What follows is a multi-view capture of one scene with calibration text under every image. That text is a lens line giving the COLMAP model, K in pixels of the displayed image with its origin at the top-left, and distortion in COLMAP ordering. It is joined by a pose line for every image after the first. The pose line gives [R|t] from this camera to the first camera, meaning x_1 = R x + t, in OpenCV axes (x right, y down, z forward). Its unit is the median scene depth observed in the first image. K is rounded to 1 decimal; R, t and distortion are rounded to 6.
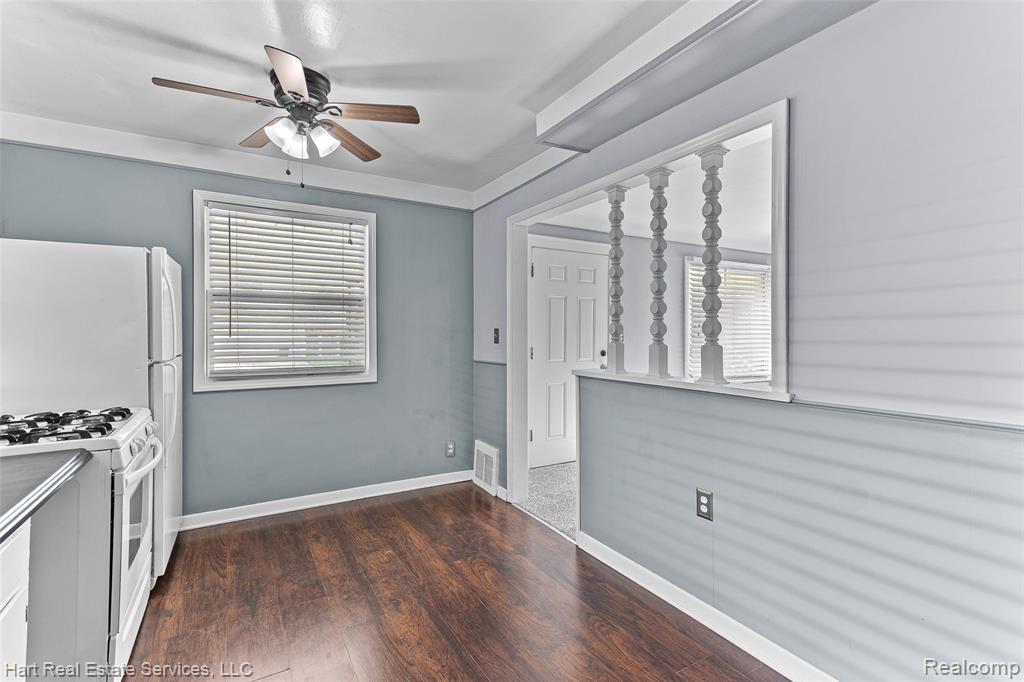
lens RADIAL K [[480.8, 0, 507.7], [0, 480.8, 333.6], [0, 0, 1]] dist [0.028376, 0.001343]
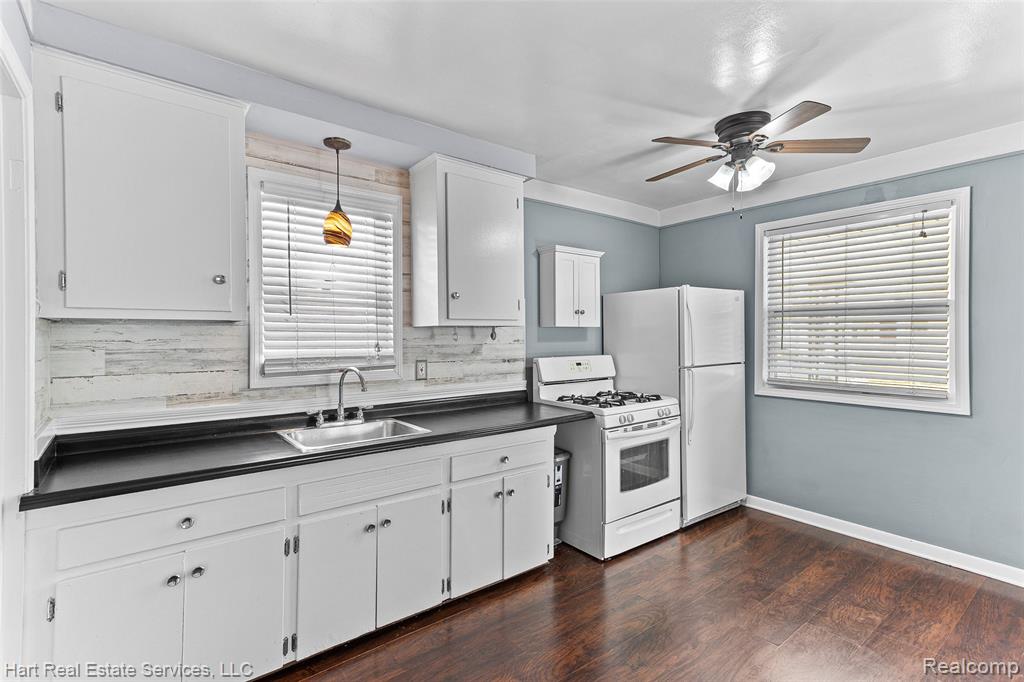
lens RADIAL K [[480.8, 0, 511.7], [0, 480.8, 335.7], [0, 0, 1]] dist [0.028376, 0.001343]
pose [[0.136147, 0.004624, -0.990678, 0.442199], [-0.001185, 0.999989, 0.004505, -0.028080], [0.990688, 0.000560, 0.136151, 0.241581]]
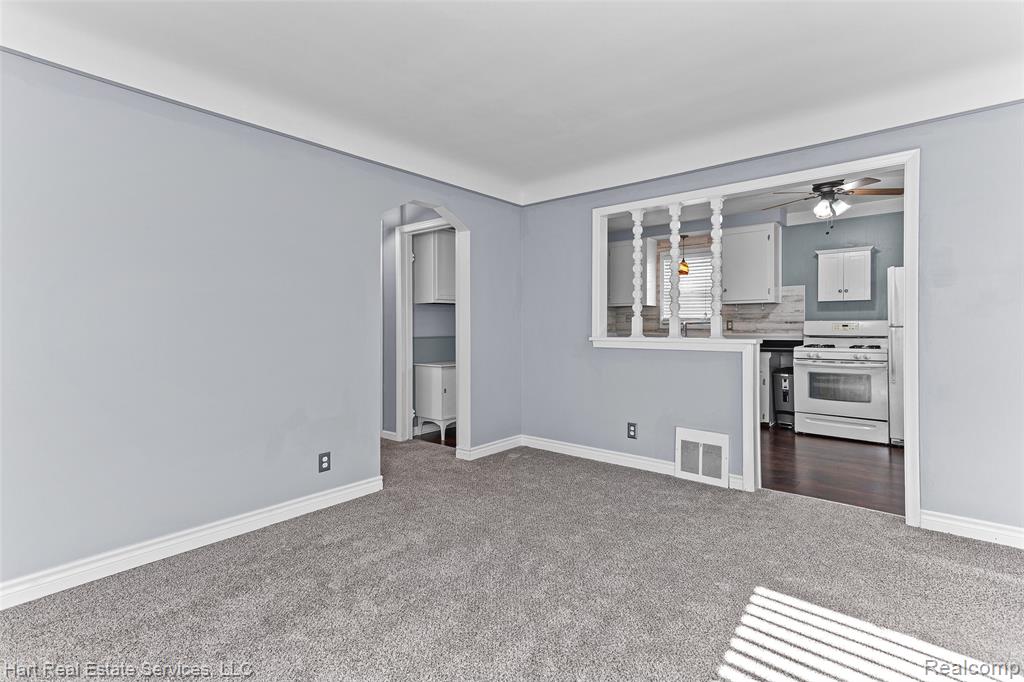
lens RADIAL K [[480.8, 0, 503.3], [0, 480.8, 325.4], [0, 0, 1]] dist [0.028376, 0.001343]
pose [[-0.945997, 0.001390, -0.324174, 1.007339], [0.000506, 0.999996, 0.002812, 0.035814], [0.324176, 0.002496, -0.945993, 1.742746]]
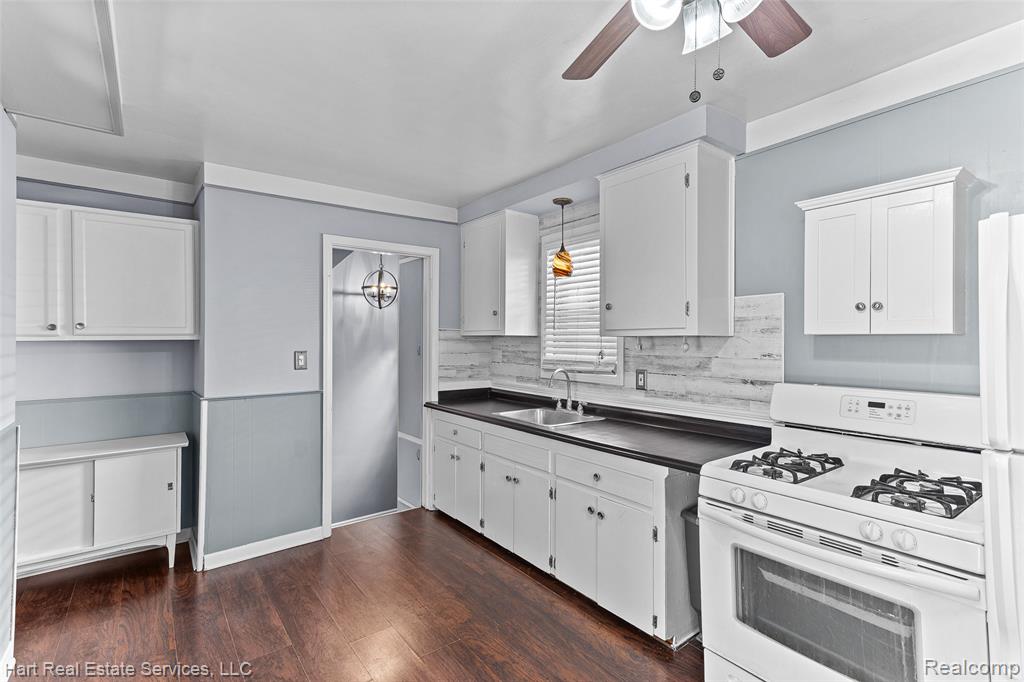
lens RADIAL K [[480.8, 0, 503.2], [0, 480.8, 336.6], [0, 0, 1]] dist [0.028376, 0.001343]
pose [[-0.993518, 0.001987, -0.113656, -0.120083], [0.002087, 0.999998, -0.000761, -0.041123], [0.113654, -0.000993, -0.993520, 1.082755]]
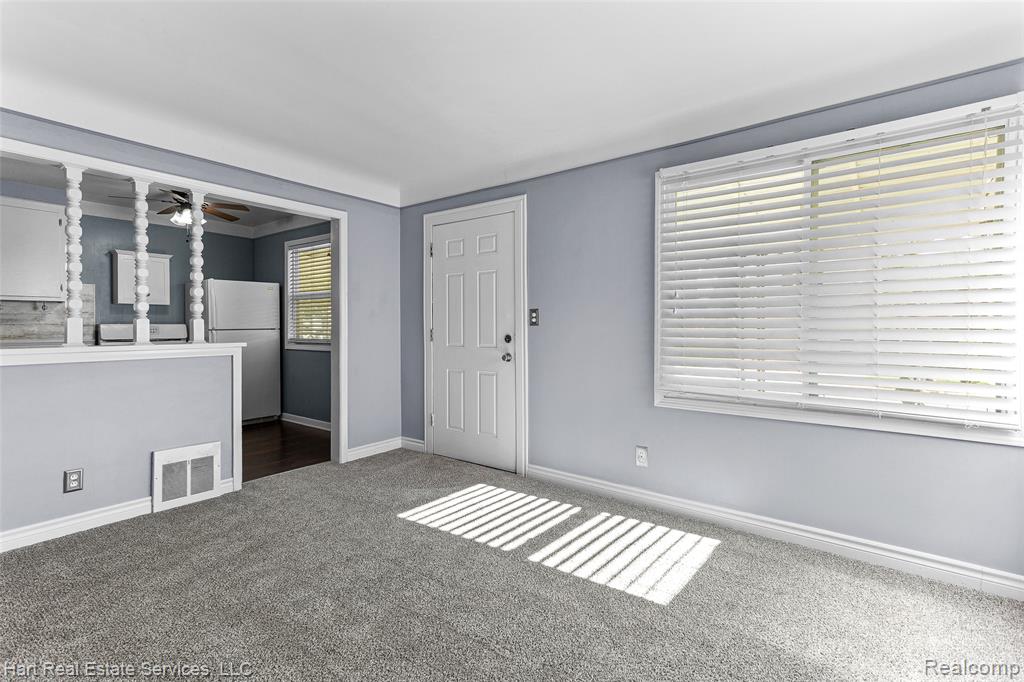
lens RADIAL K [[480.8, 0, 509.2], [0, 480.8, 328.2], [0, 0, 1]] dist [0.028376, 0.001343]
pose [[0.375666, 0.002649, -0.926751, 1.400990], [-0.001118, 0.999996, 0.002405, 0.033323], [0.926754, 0.000133, 0.375668, 1.075198]]
